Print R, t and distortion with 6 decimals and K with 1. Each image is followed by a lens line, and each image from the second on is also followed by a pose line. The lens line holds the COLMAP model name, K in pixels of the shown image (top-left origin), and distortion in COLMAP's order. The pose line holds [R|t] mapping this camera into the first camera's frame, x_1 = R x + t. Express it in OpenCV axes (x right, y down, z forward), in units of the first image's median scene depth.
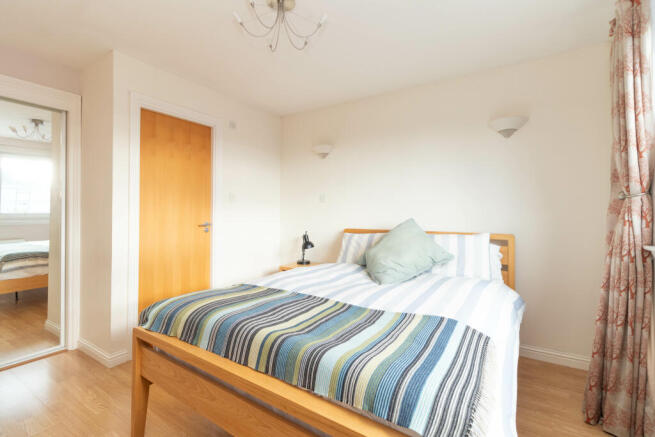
lens RADIAL K [[295.3, 0, 327.8], [0, 295.3, 216.5], [0, 0, 1]] dist [0.001738, -0.000122]
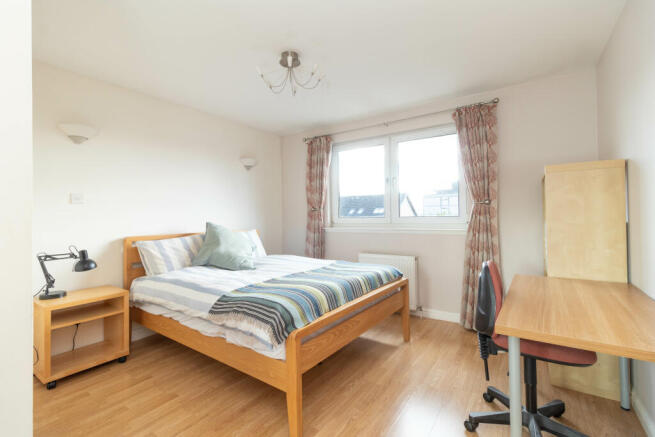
lens RADIAL K [[295.3, 0, 328.8], [0, 295.3, 215.2], [0, 0, 1]] dist [0.001738, -0.000122]
pose [[0.035490, -0.001055, 0.999369, -0.983164], [0.017065, 0.999854, 0.000449, -0.017126], [-0.999224, 0.017039, 0.035503, 0.498936]]
